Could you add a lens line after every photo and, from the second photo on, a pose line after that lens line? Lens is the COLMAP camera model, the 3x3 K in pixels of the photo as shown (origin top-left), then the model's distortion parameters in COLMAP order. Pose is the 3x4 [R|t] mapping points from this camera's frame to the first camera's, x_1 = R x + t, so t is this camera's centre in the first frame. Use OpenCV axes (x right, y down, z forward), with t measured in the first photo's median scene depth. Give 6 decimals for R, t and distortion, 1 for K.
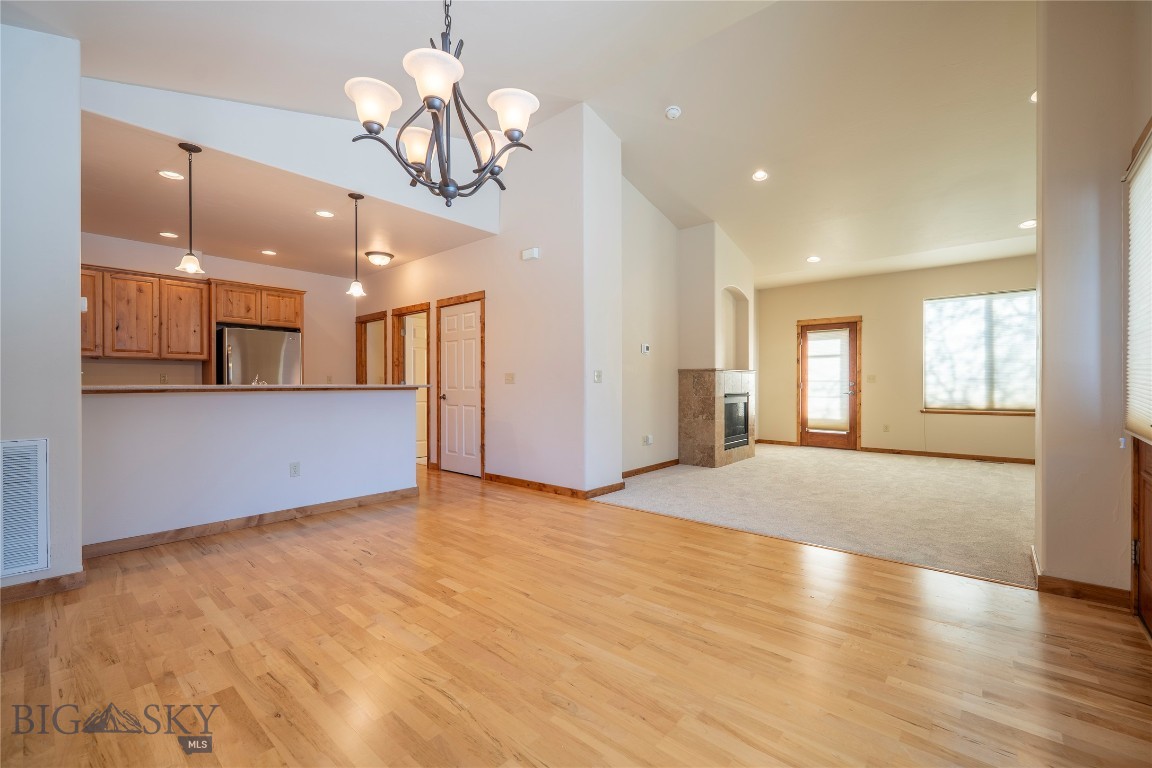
lens RADIAL K [[472.3, 0, 600.6], [0, 472.3, 381.3], [0, 0, 1]] dist [-0.001810, -0.000398]
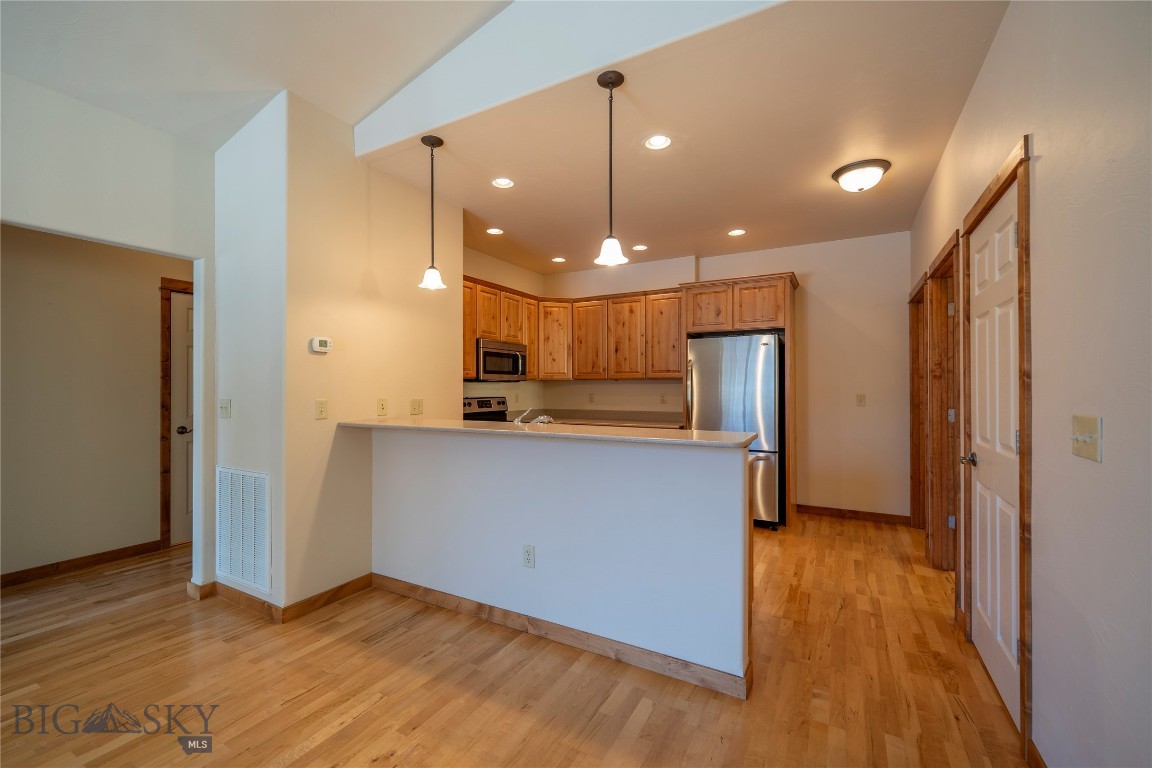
lens RADIAL K [[483.6, 0, 537.6], [0, 483.6, 388.9], [0, 0, 1]] dist [0.001204, 0.000005]
pose [[0.154223, 0.003058, -0.988031, 0.009985], [0.007898, 0.999959, 0.004328, -0.032862], [0.988004, -0.008471, 0.154193, 0.624053]]
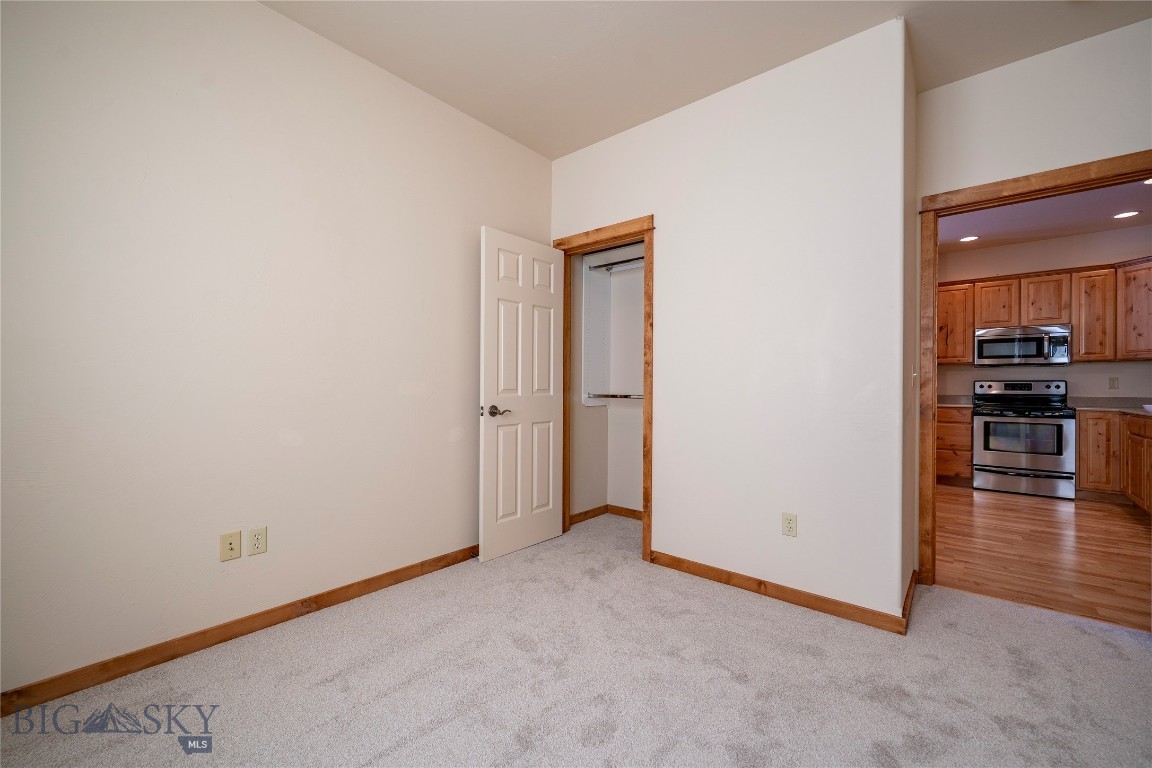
lens RADIAL K [[448.6, 0, 624.0], [0, 448.6, 385.8], [0, 0, 1]] dist [0.000474, 0.000263]
pose [[-0.999585, -0.005991, -0.028189, -0.094877], [-0.005831, 0.999966, -0.005754, 0.009089], [0.028222, -0.005587, -0.999586, 1.594106]]
